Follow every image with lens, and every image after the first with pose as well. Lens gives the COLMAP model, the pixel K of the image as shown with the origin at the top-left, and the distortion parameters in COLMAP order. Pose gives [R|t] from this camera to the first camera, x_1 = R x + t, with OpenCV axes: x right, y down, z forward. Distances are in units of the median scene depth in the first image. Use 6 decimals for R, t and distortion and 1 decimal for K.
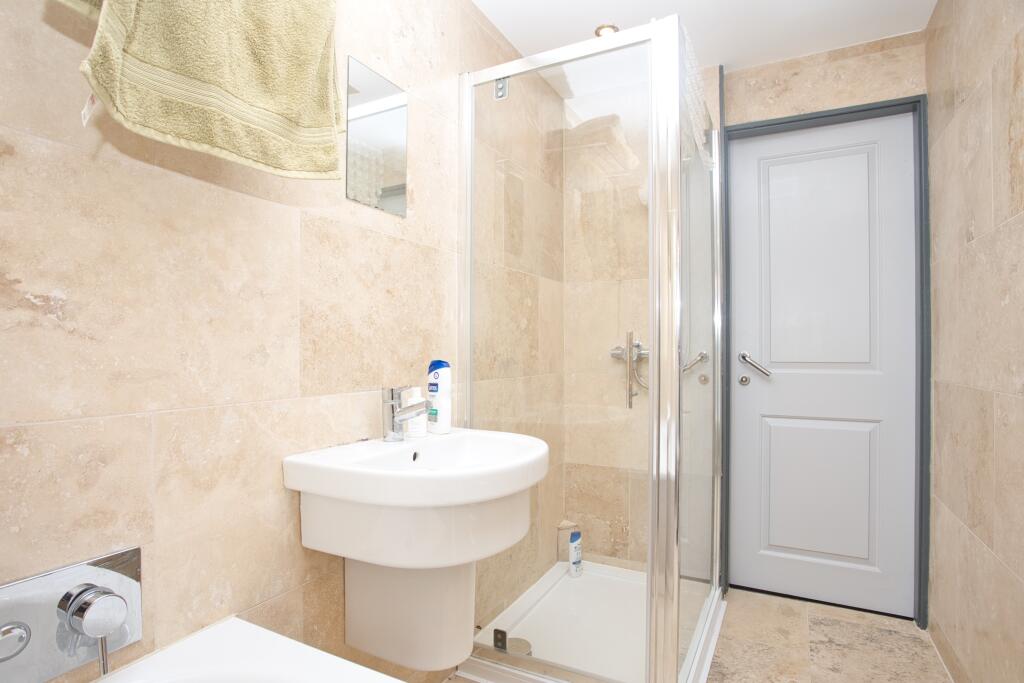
lens RADIAL K [[547.6, 0, 511.7], [0, 547.6, 342.2], [0, 0, 1]] dist [-0.018877, 0.002736]
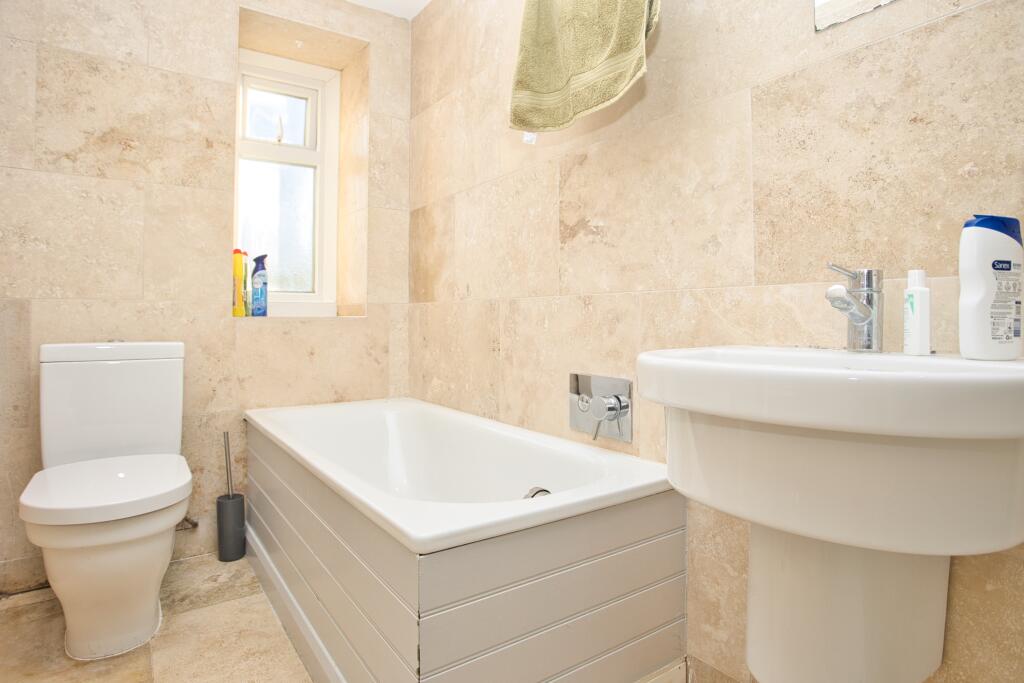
lens RADIAL K [[547.6, 0, 512.1], [0, 547.6, 336.8], [0, 0, 1]] dist [-0.018877, 0.002736]
pose [[-0.435396, -0.005683, -0.900221, 0.681257], [-0.022717, 0.999731, 0.004677, 0.208651], [0.899952, 0.022487, -0.435408, 1.111967]]
